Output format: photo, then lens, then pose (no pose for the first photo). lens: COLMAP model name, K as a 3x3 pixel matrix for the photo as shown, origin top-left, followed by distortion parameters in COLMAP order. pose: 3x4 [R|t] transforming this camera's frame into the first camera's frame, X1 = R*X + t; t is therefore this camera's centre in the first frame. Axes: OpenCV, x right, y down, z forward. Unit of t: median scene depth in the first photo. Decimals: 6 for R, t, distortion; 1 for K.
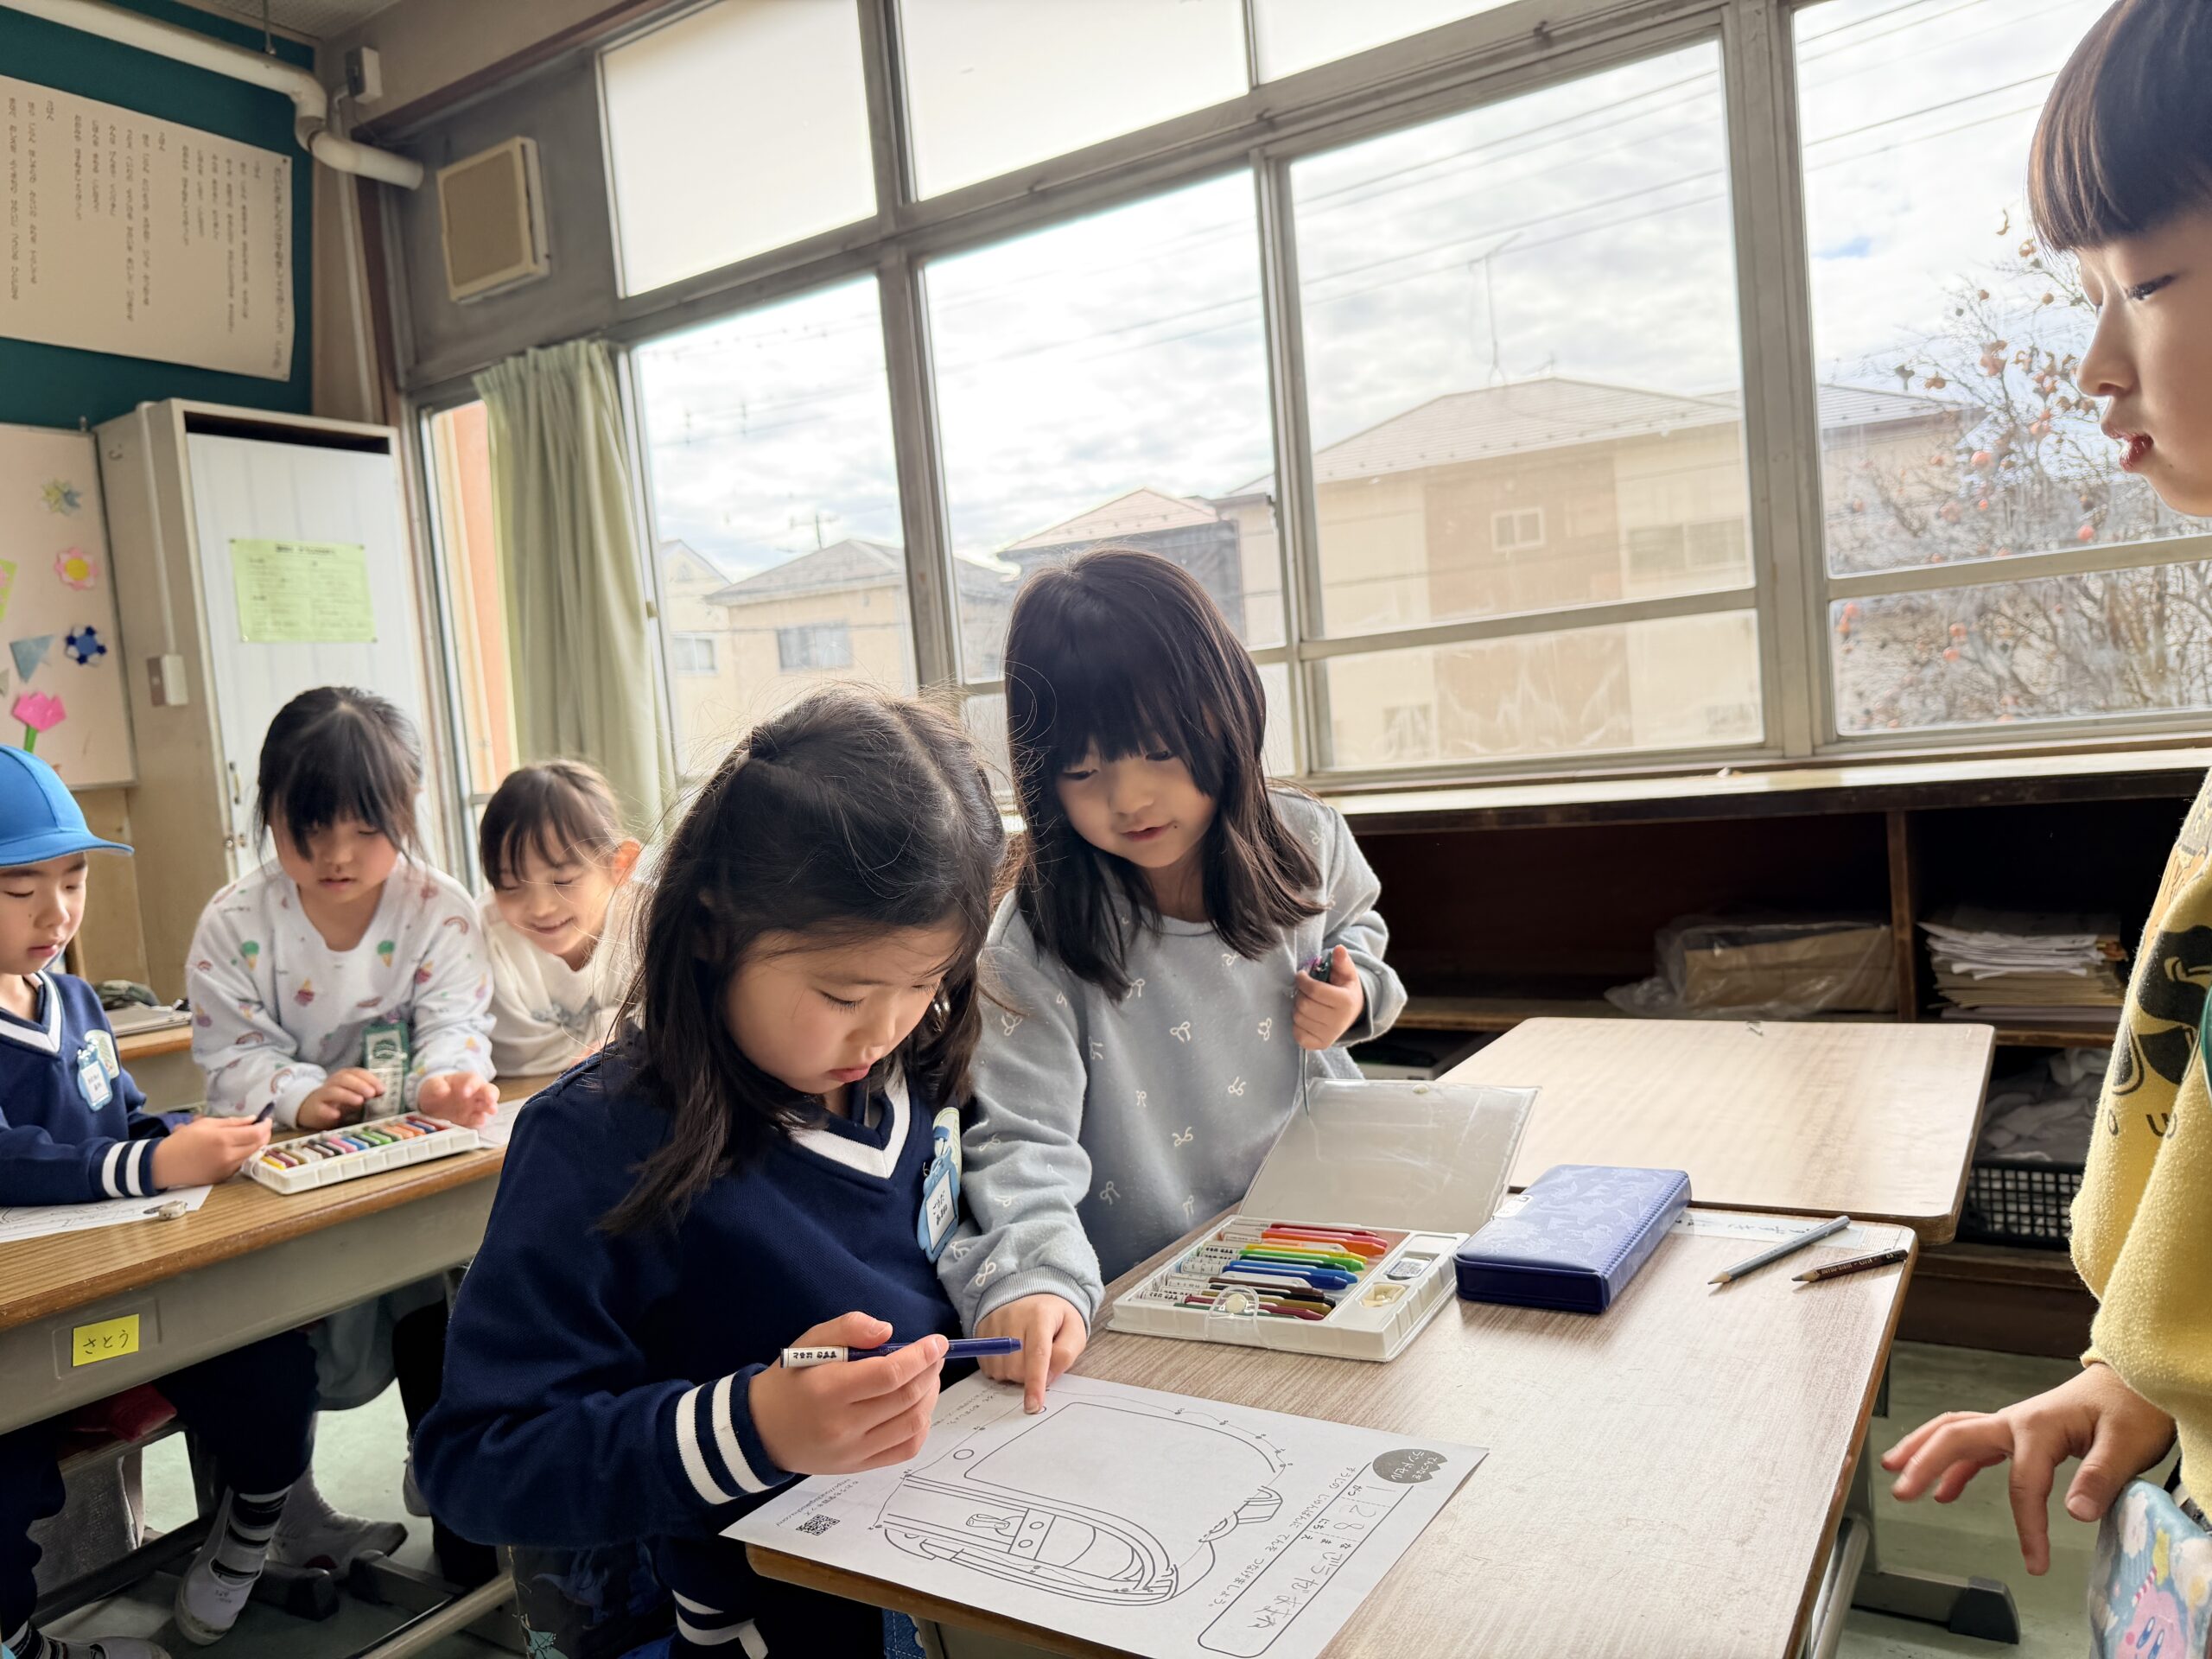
lens RADIAL K [[1590.4, 0, 1158.8], [0, 1590.4, 847.6], [0, 0, 1]] dist [0.068610, -0.091883]
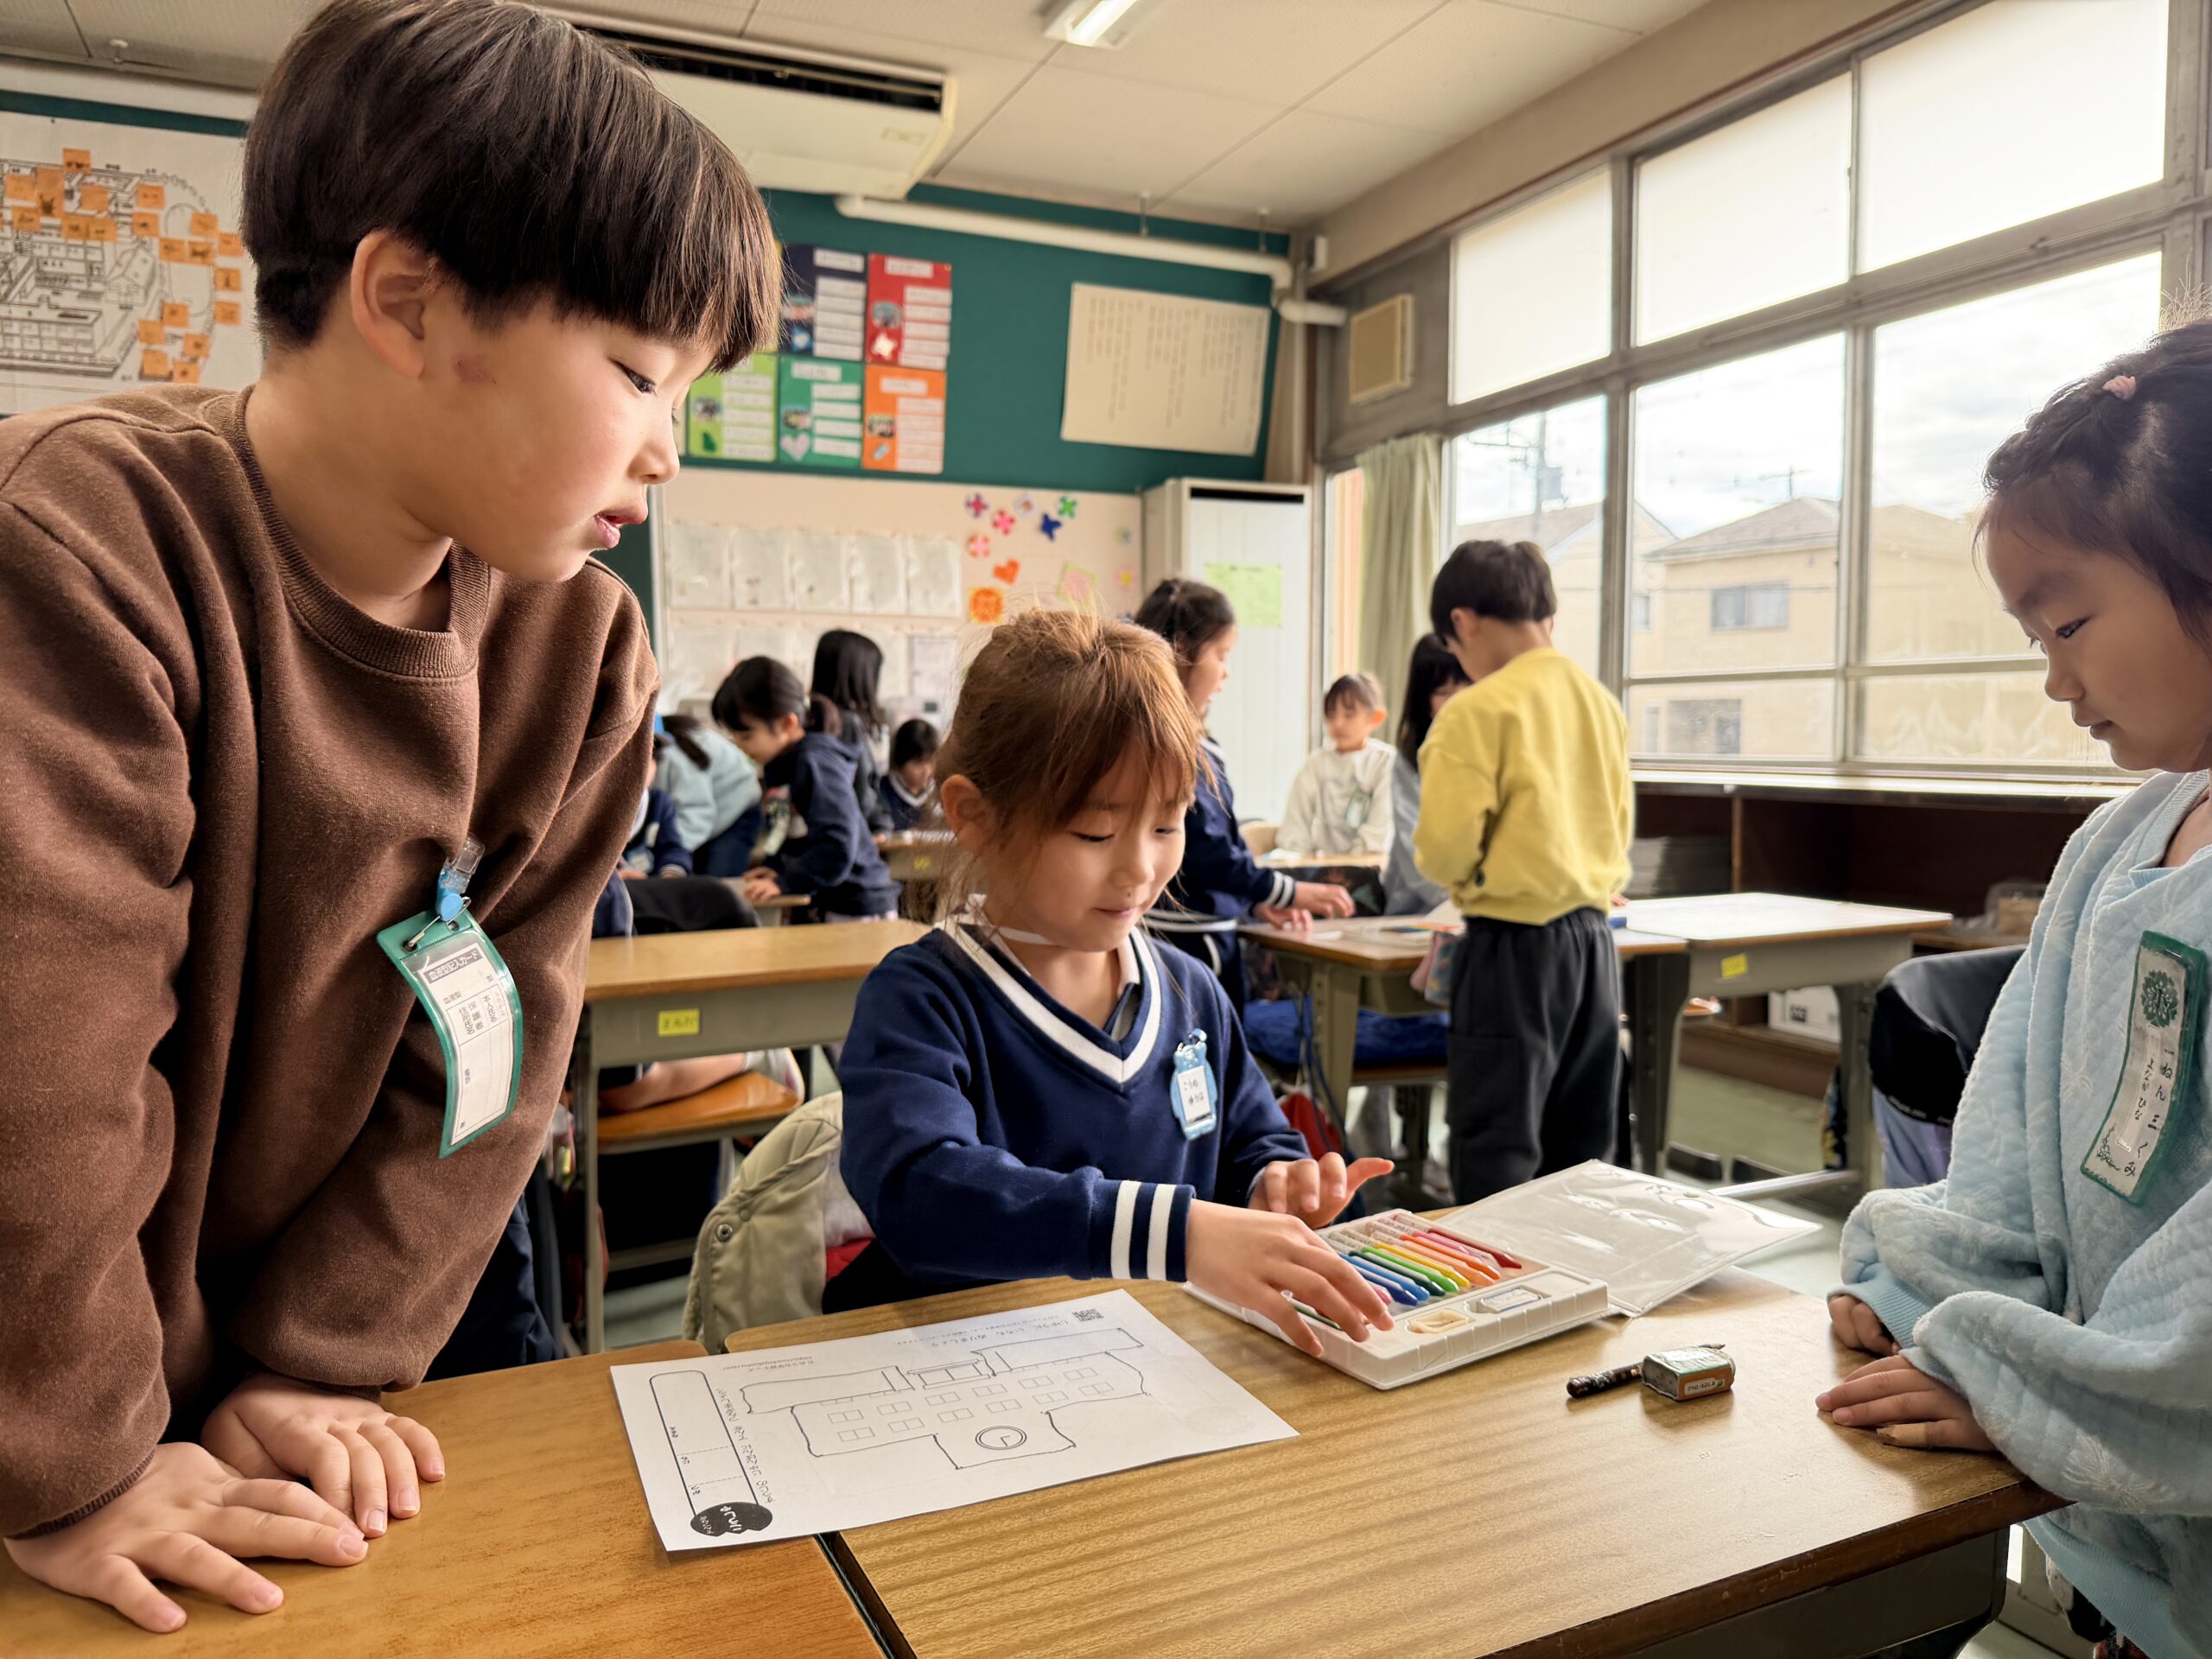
lens RADIAL K [[1595.4, 0, 1106.0], [0, 1595.4, 829.5], [0, 0, 1]] dist [0.008604, 0.000953]
pose [[0.827410, 0.114202, -0.549864, 0.248768], [-0.104695, 0.993308, 0.048761, 0.008872], [0.551753, 0.017223, 0.833830, -0.384055]]
